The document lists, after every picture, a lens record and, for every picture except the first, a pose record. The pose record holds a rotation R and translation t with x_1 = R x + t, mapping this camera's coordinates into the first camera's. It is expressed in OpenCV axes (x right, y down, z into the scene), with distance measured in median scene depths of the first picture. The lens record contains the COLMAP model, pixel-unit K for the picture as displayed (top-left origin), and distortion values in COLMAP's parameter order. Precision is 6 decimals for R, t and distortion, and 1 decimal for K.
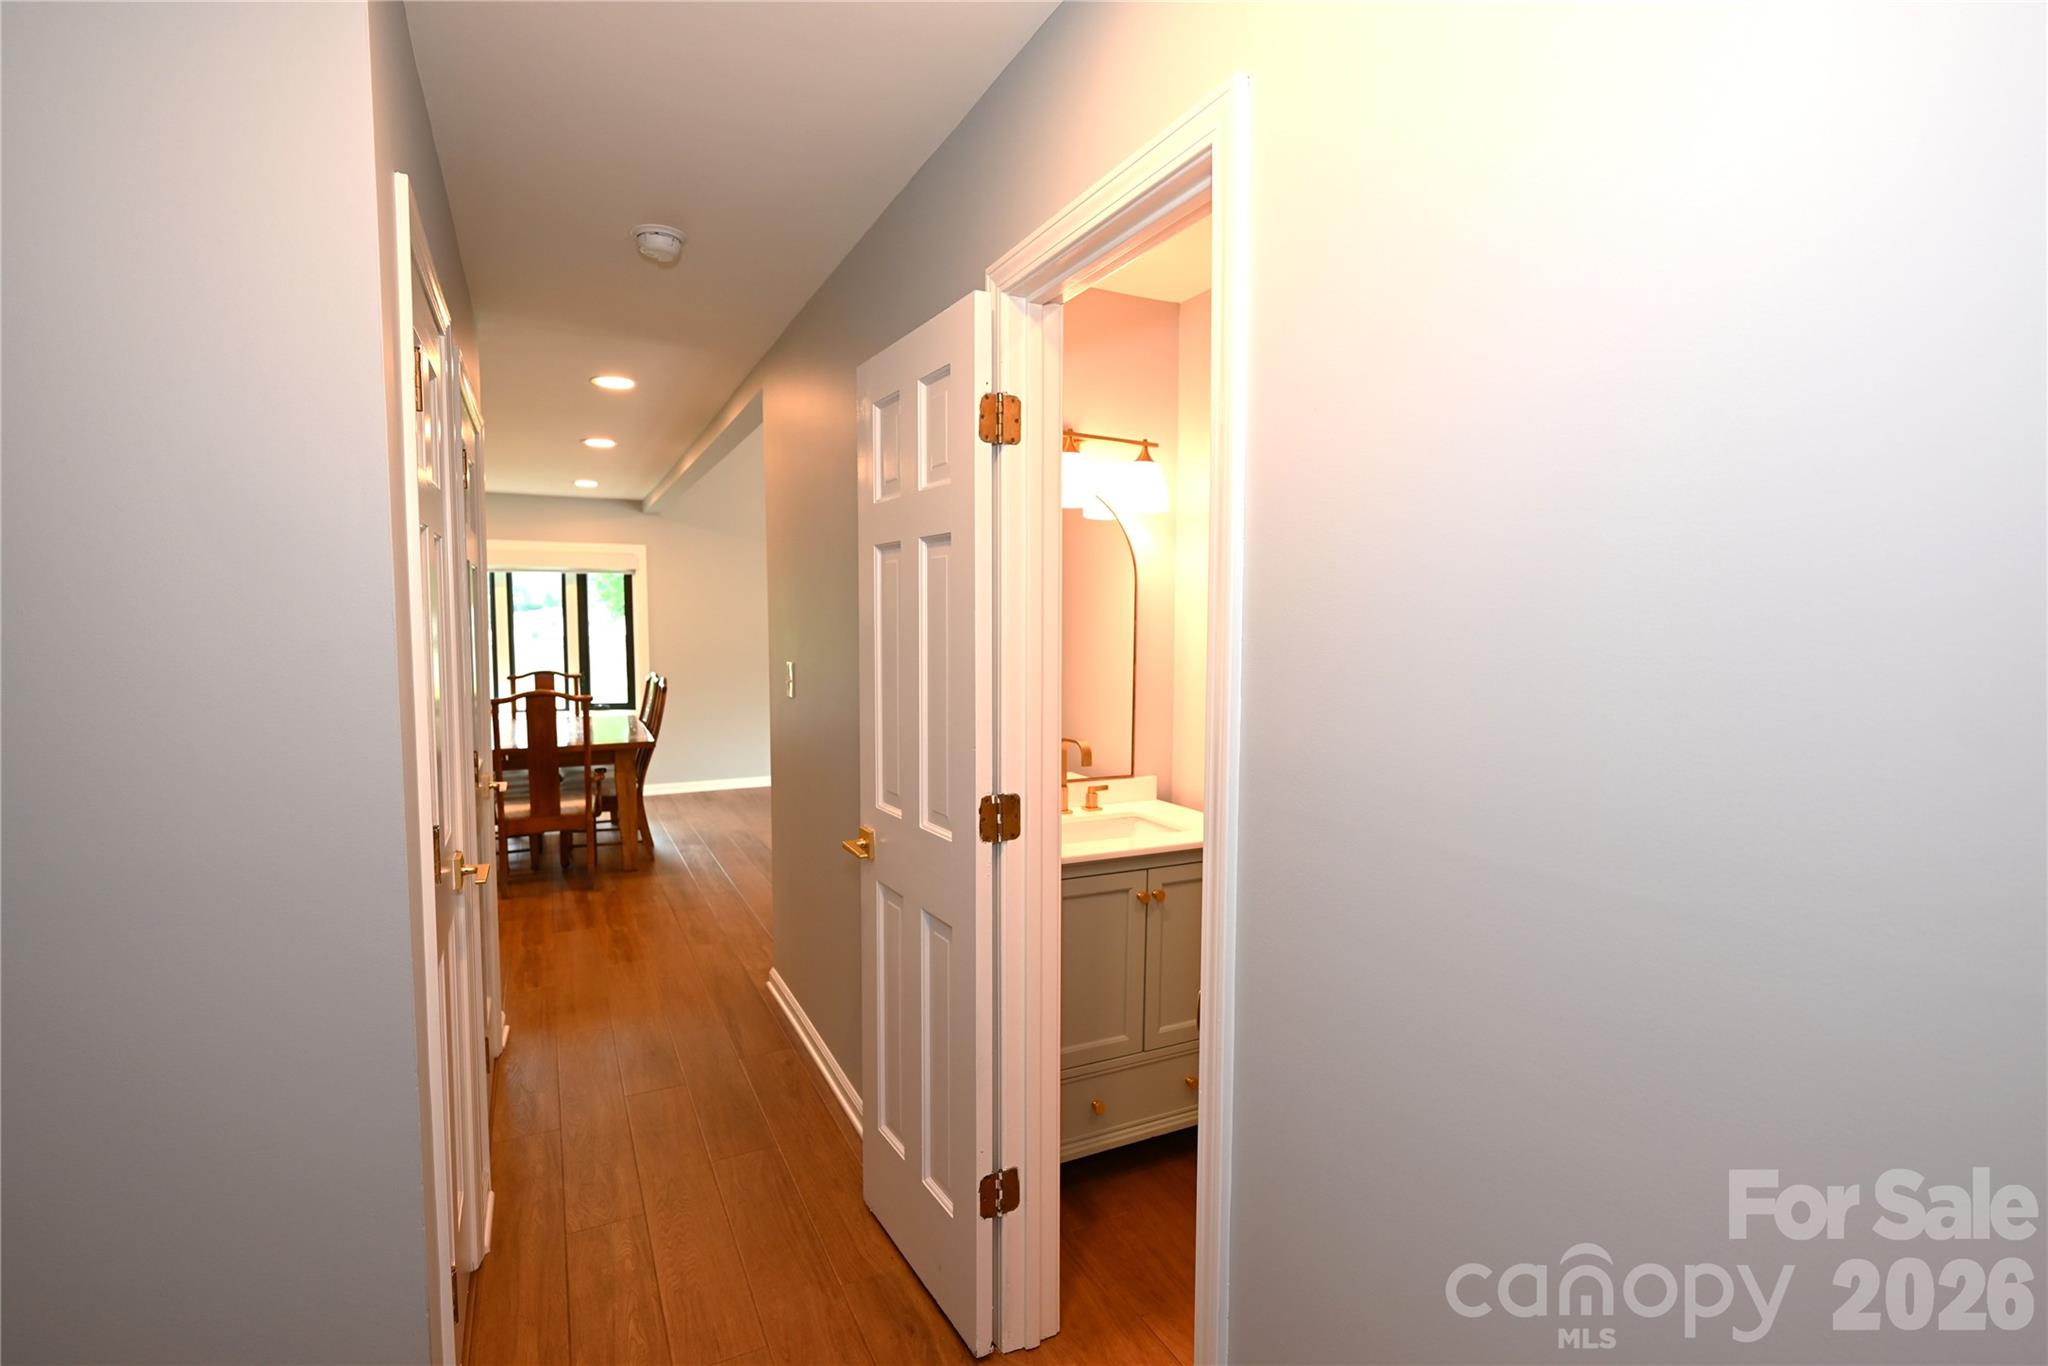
lens RADIAL K [[963.2, 0, 1026.5], [0, 963.2, 673.5], [0, 0, 1]] dist [-0.002957, 0.000808]
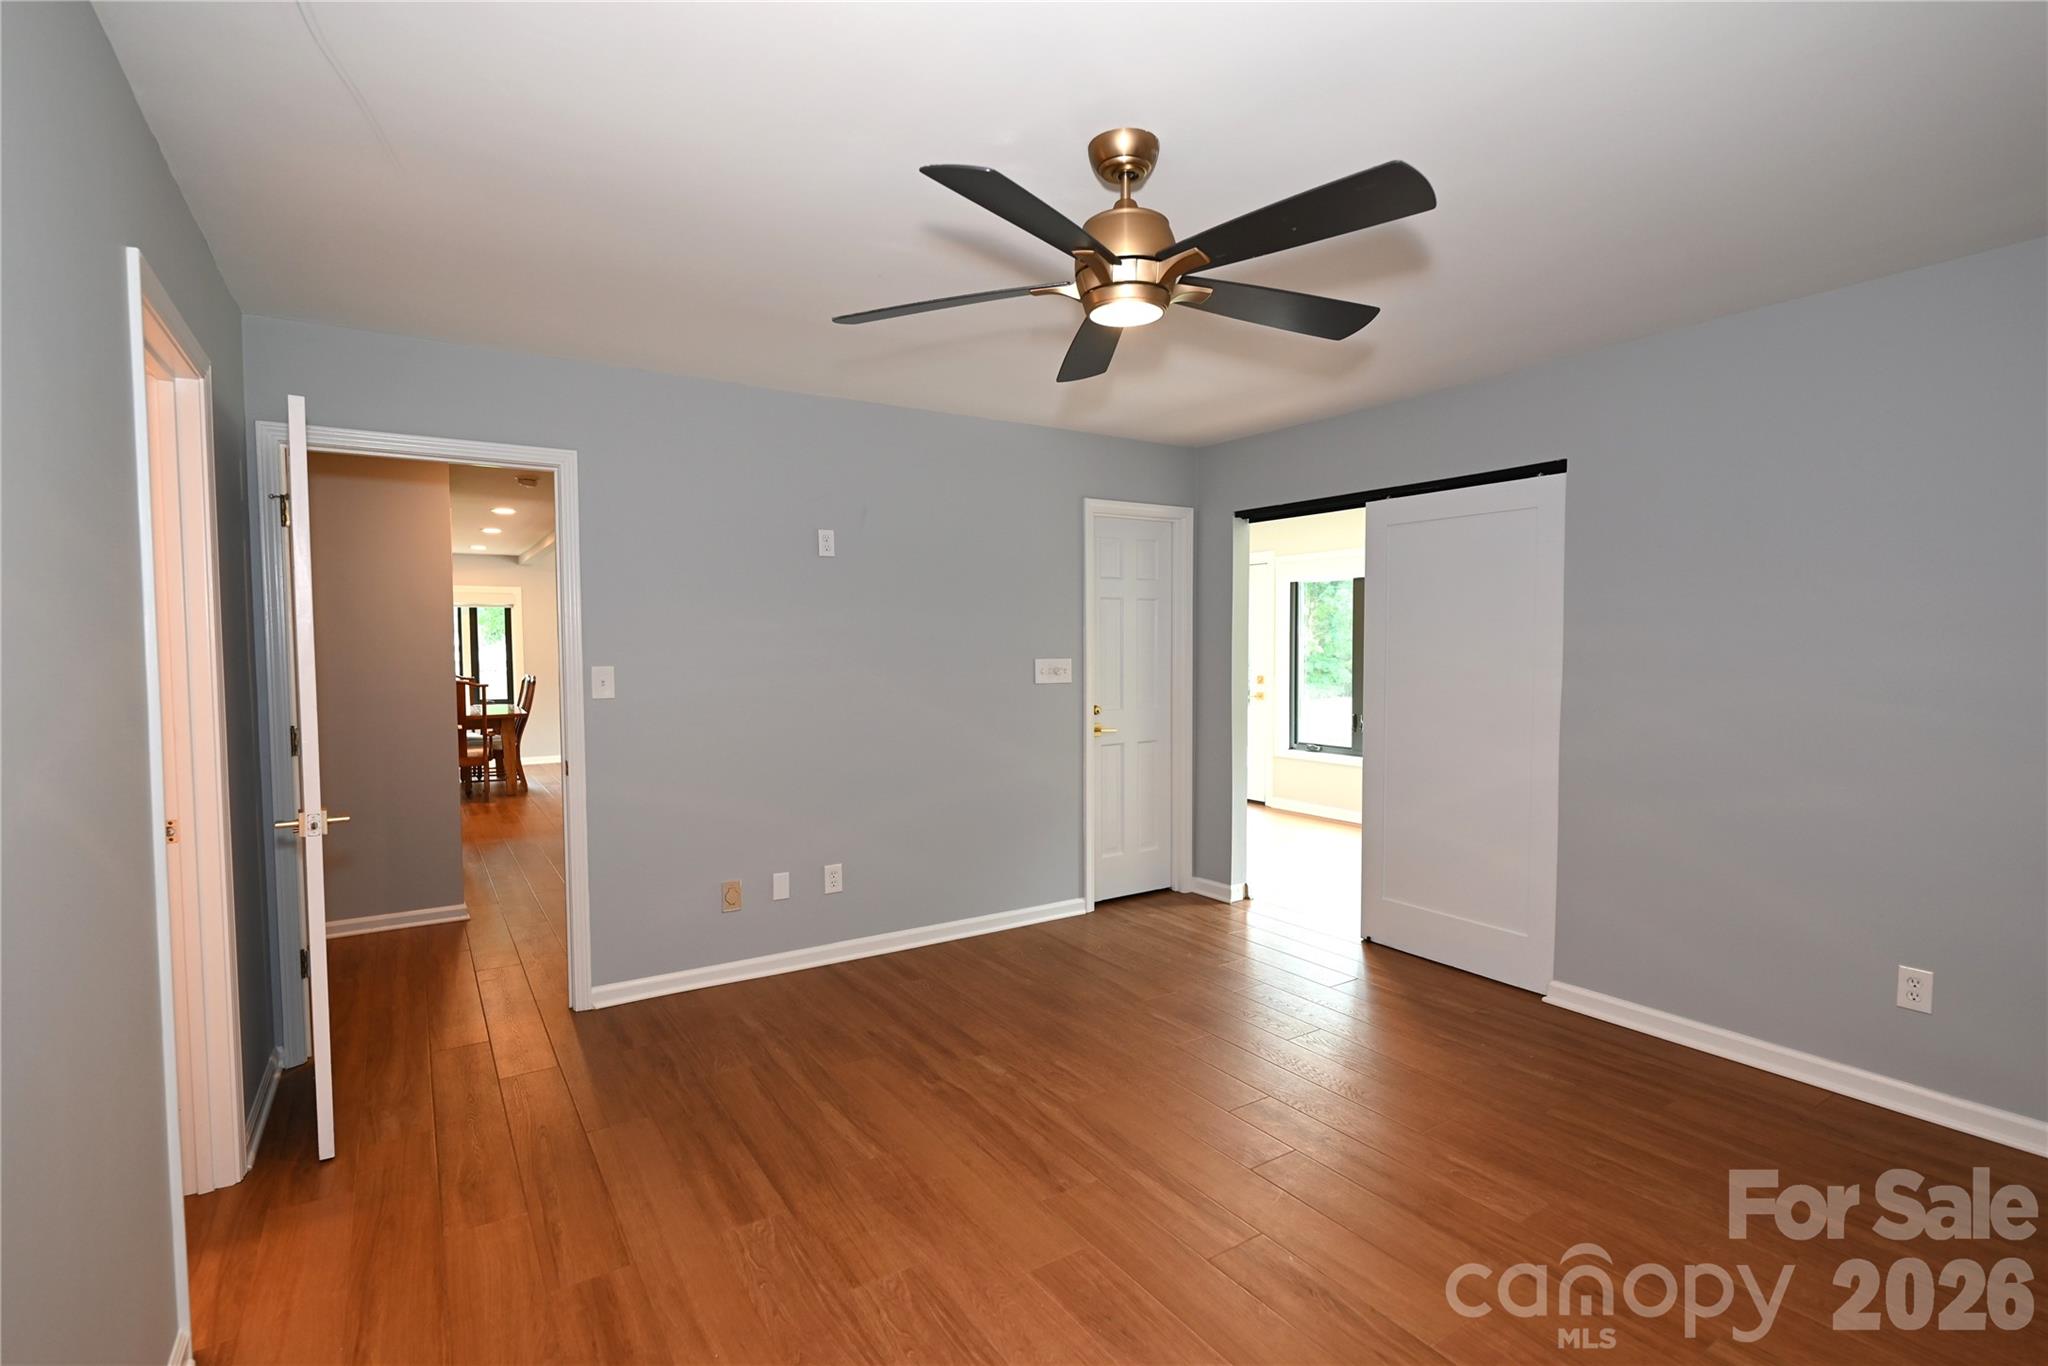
lens RADIAL K [[963.2, 0, 1026.5], [0, 963.2, 677.9], [0, 0, 1]] dist [-0.002957, 0.000808]
pose [[0.994245, -0.010935, 0.106568, 0.233761], [0.012833, 0.999771, -0.017143, 0.041869], [-0.106356, 0.018412, 0.994158, -0.591172]]
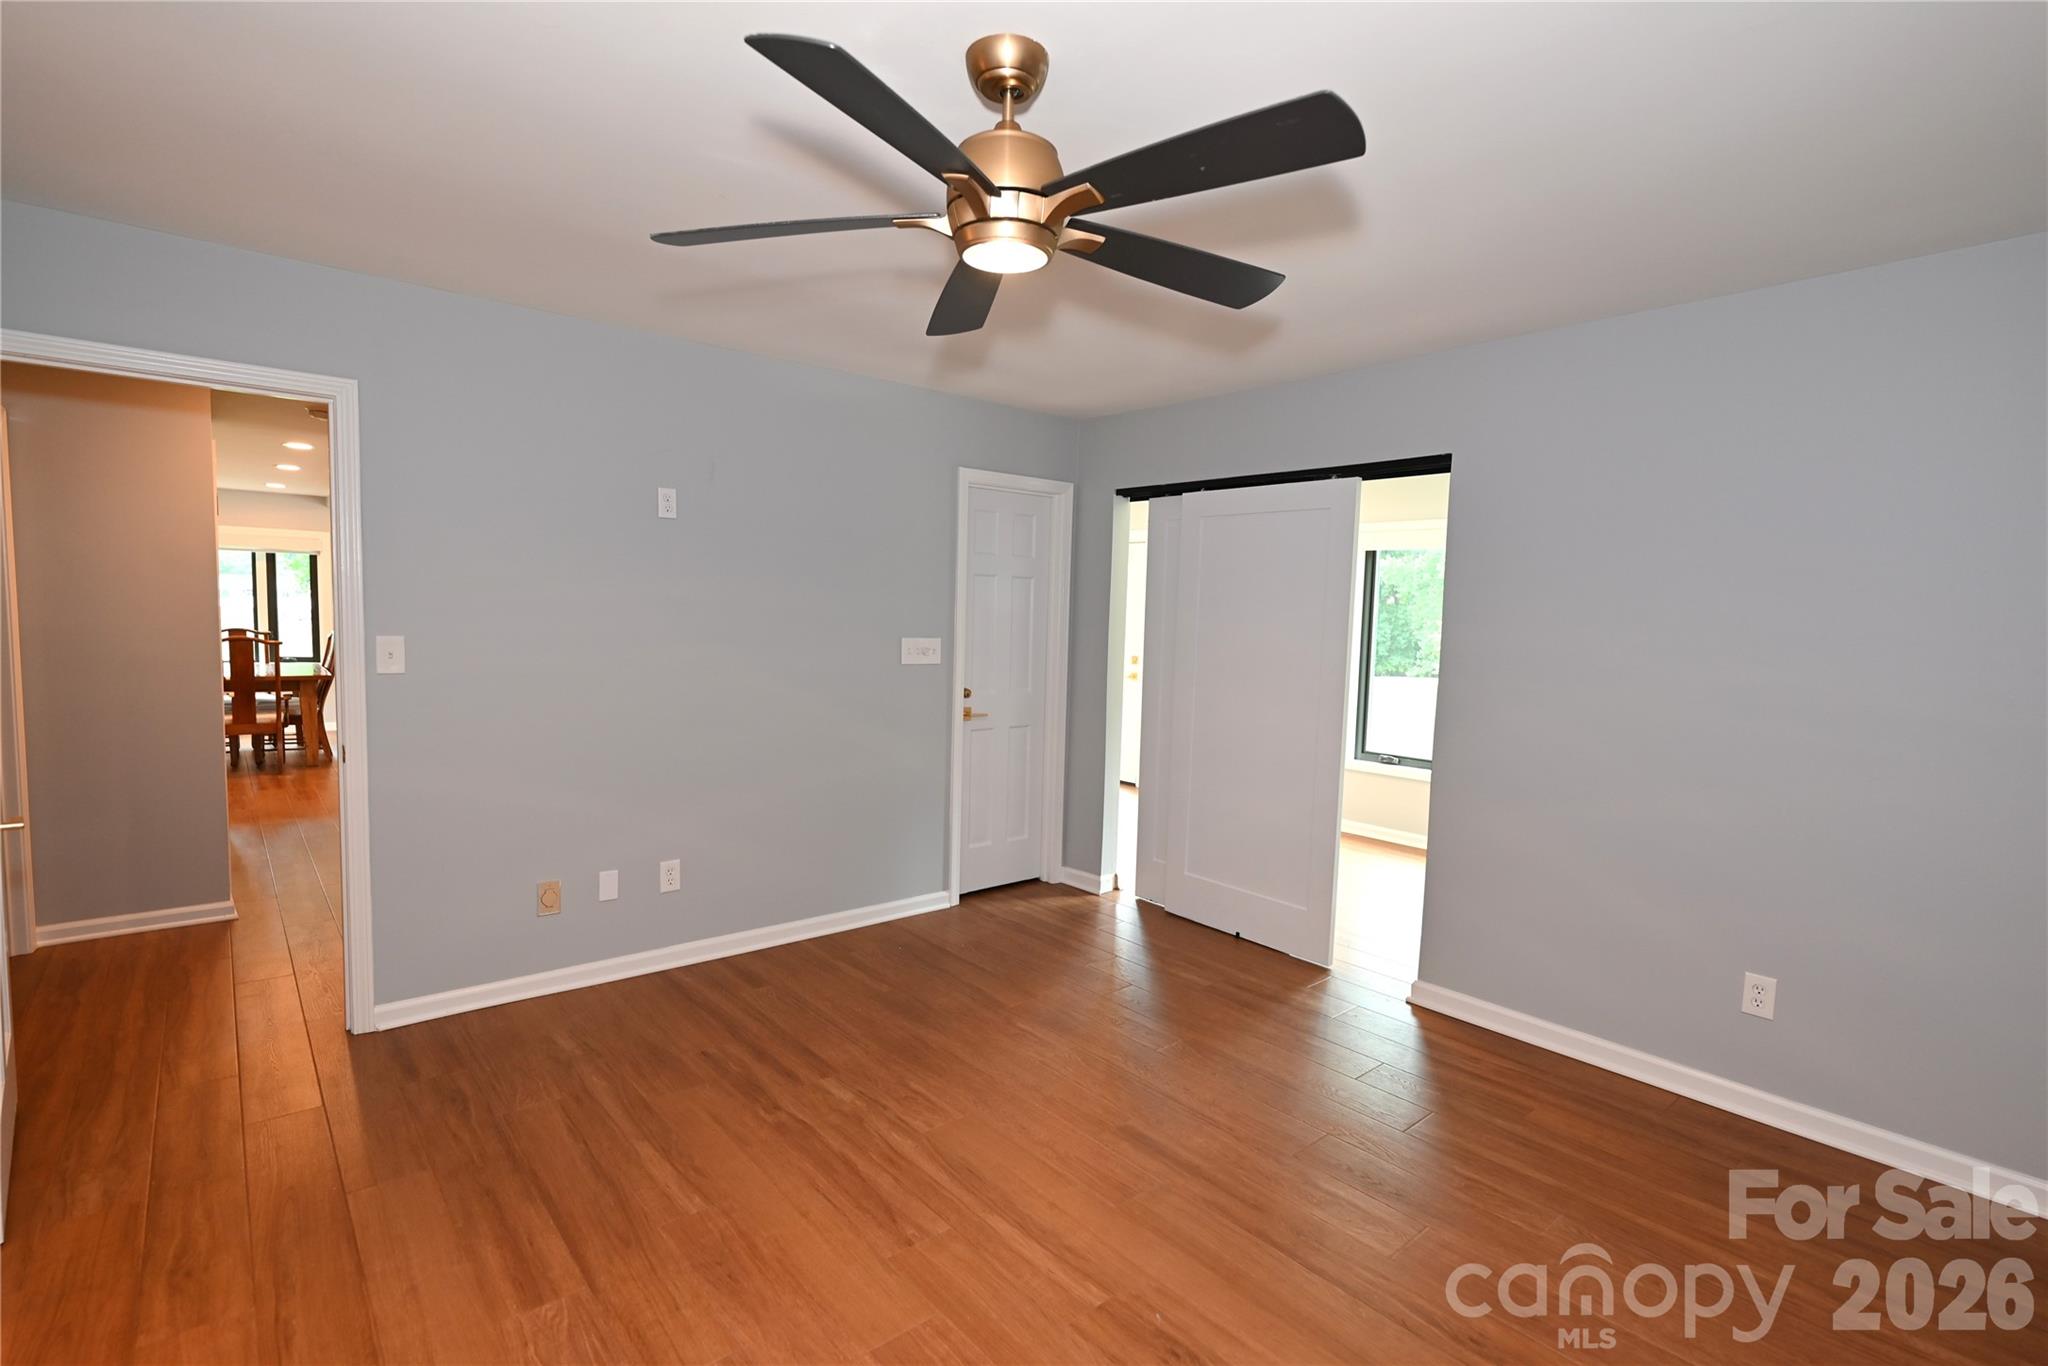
lens RADIAL K [[963.2, 0, 1033.1], [0, 963.2, 674.8], [0, 0, 1]] dist [-0.002957, 0.000808]
pose [[0.970550, 0.008092, 0.240766, 0.243593], [-0.011737, 0.999837, 0.013708, 0.032060], [-0.240615, -0.016130, 0.970486, -0.553182]]
